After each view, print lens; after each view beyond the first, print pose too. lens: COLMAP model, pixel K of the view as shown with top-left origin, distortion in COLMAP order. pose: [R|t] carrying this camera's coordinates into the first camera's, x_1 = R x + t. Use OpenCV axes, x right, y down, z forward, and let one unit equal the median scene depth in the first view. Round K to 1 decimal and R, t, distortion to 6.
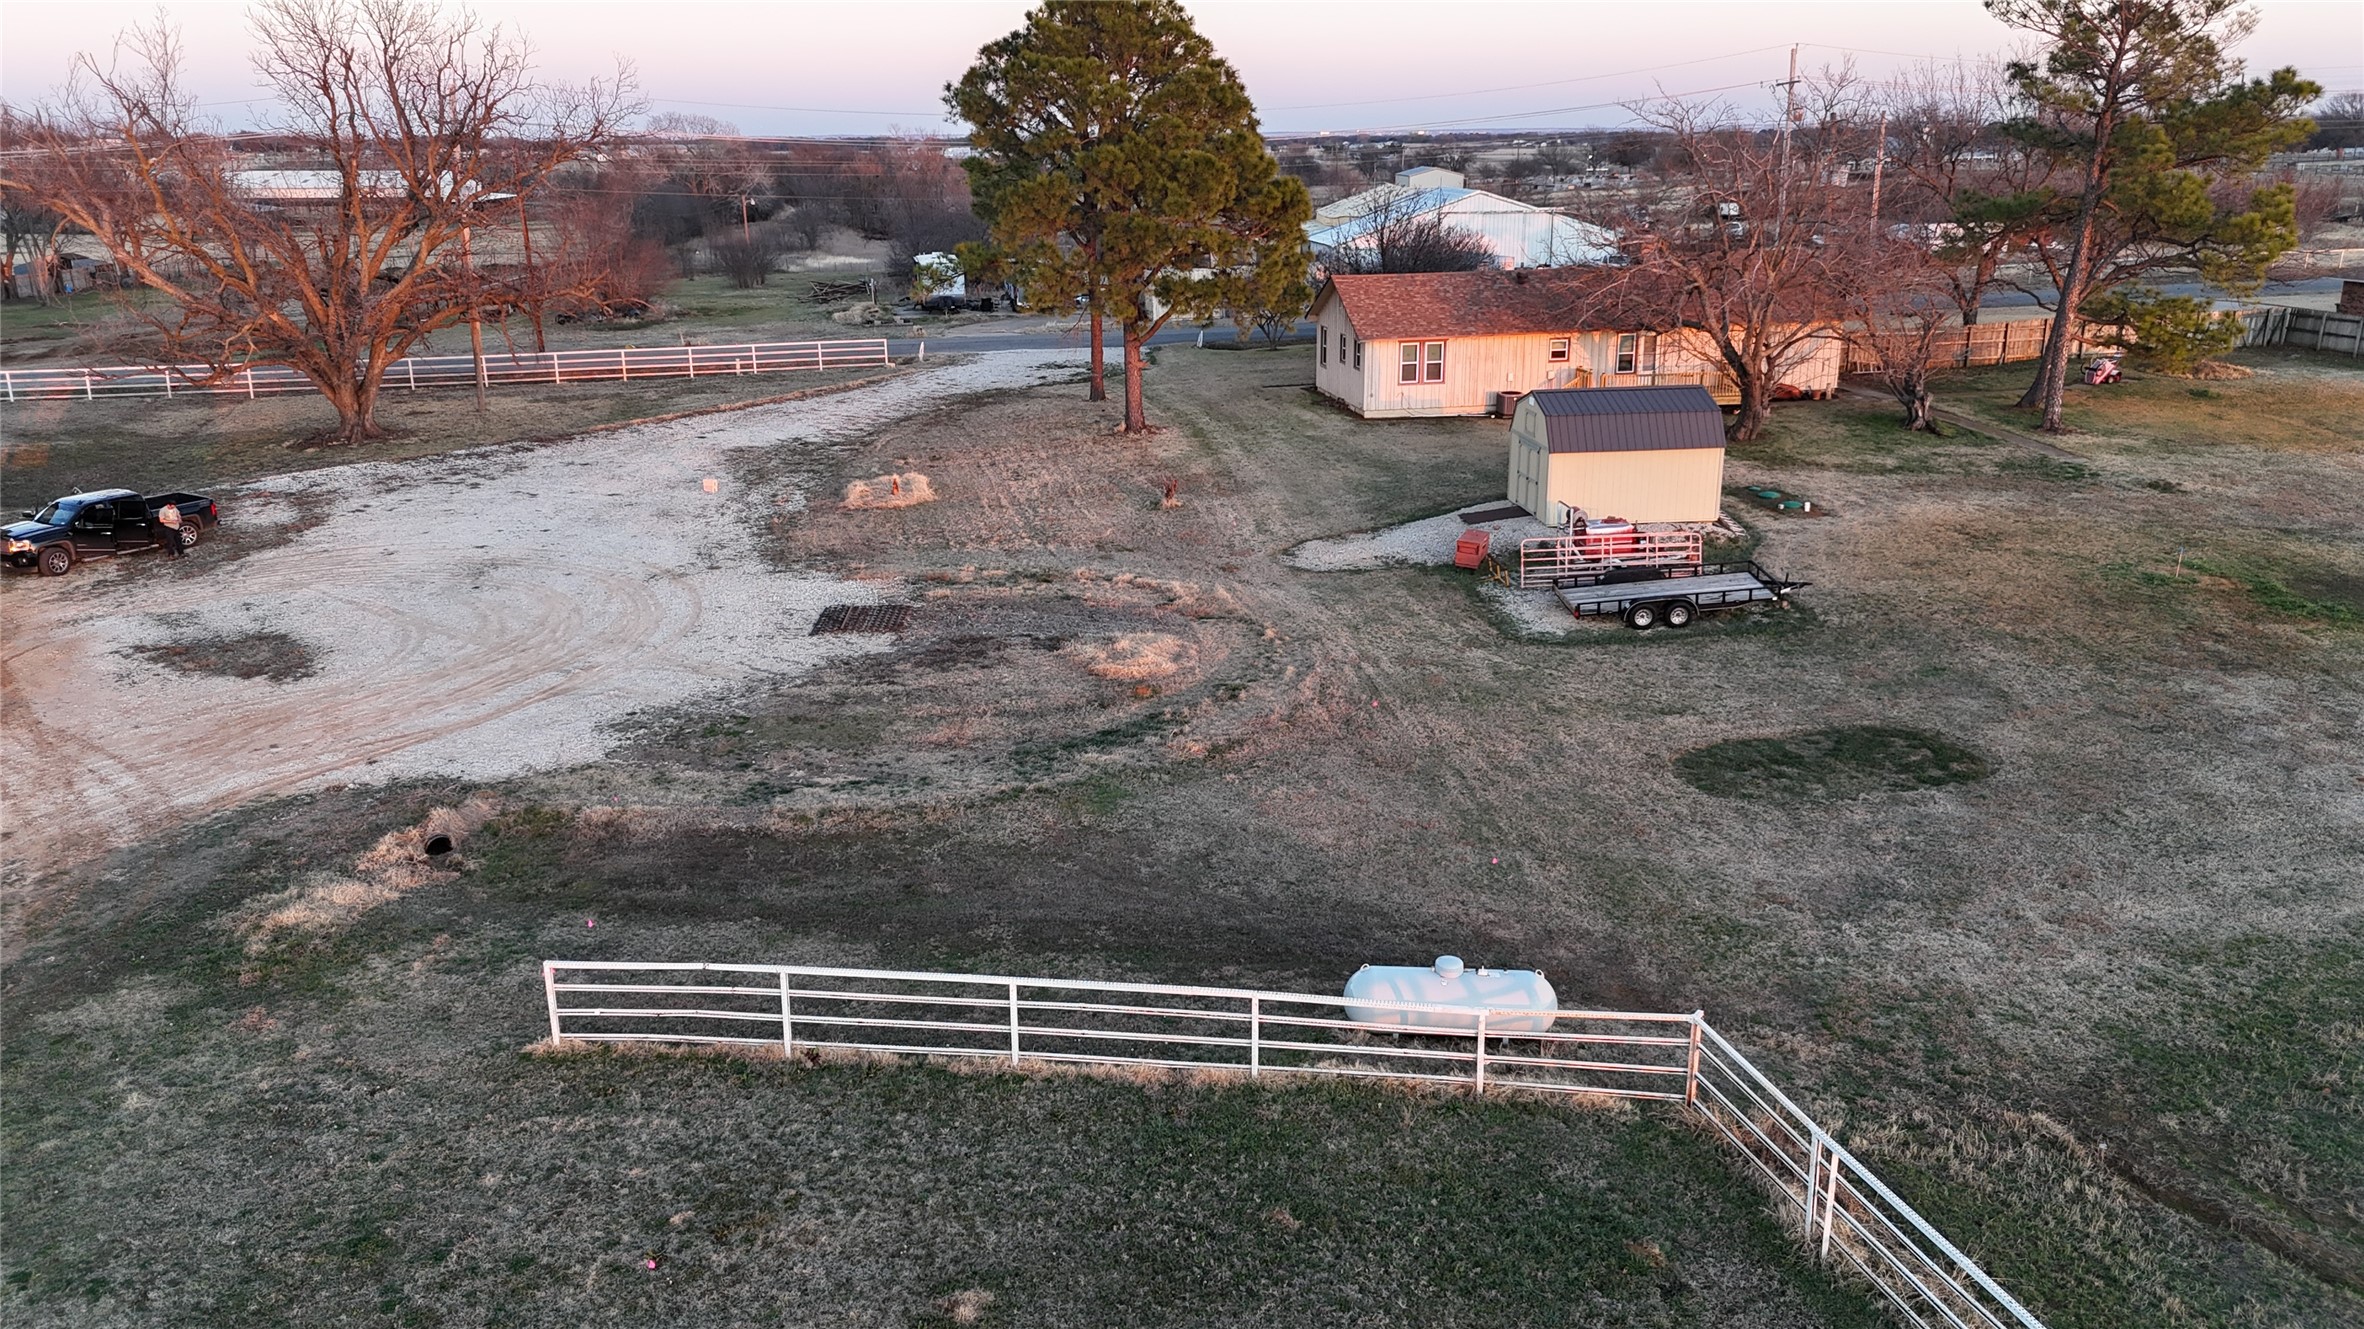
lens RADIAL K [[1713.3, 0, 1179.0], [0, 1713.3, 667.4], [0, 0, 1]] dist [0.058917, -0.047347]
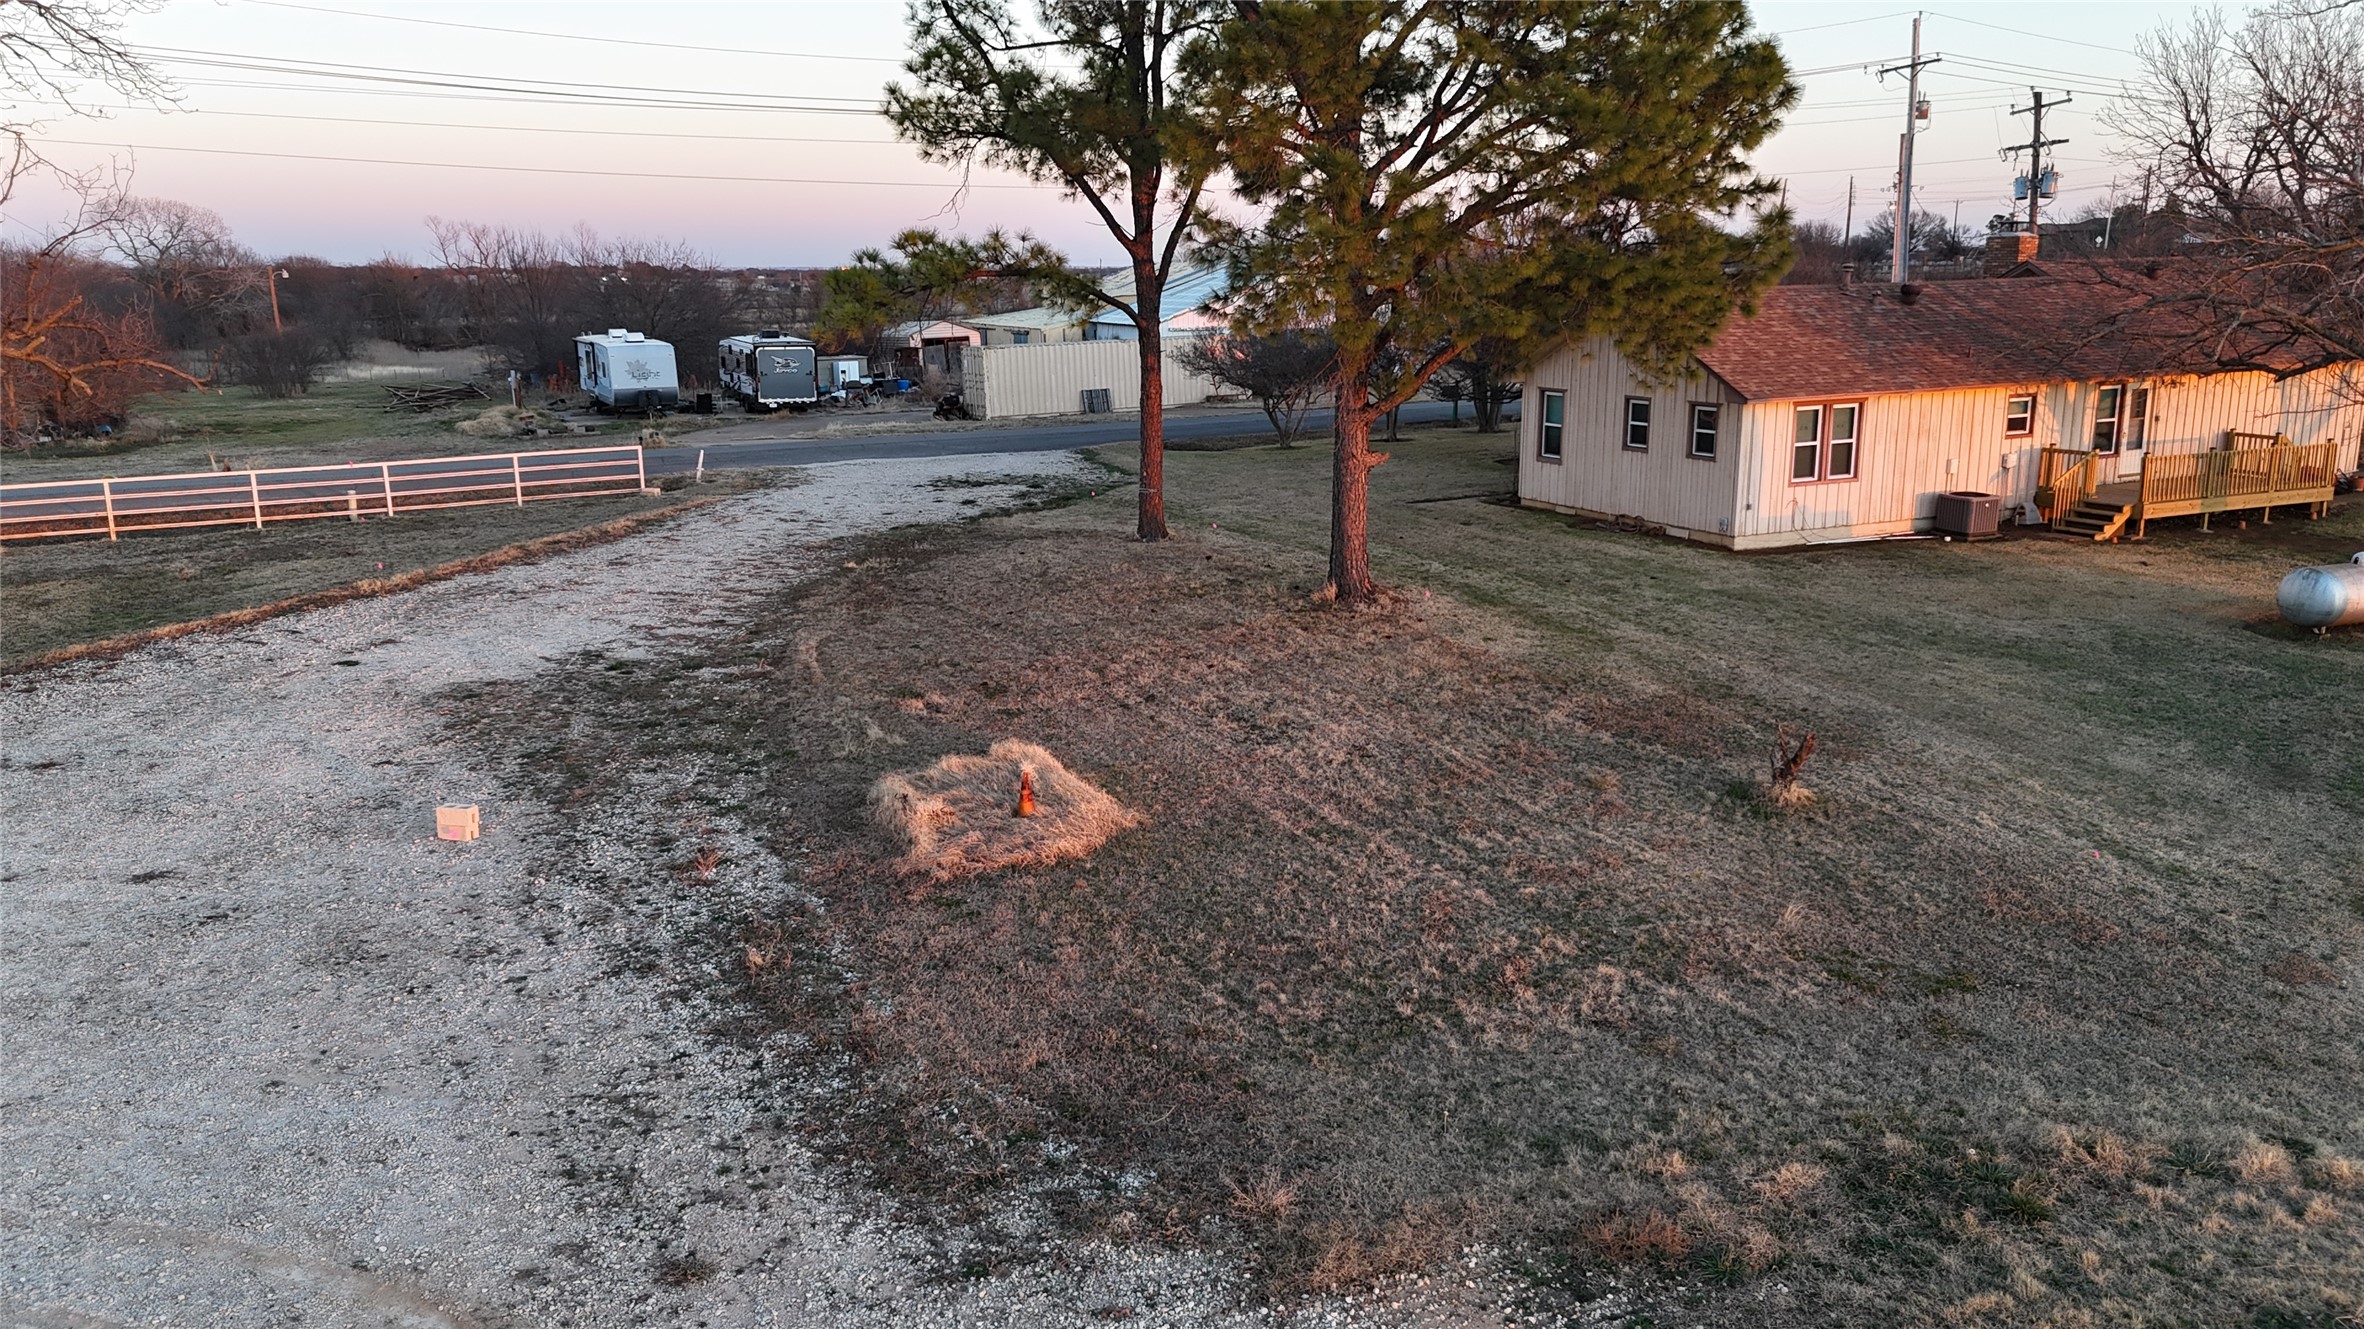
lens RADIAL K [[1713.3, 0, 1184.0], [0, 1713.3, 660.6], [0, 0, 1]] dist [0.058917, -0.047347]
pose [[0.963901, -0.059984, 0.259417, -0.186263], [0.079521, 0.994681, -0.065474, -0.088549], [-0.254110, 0.083739, 0.963543, 0.525113]]
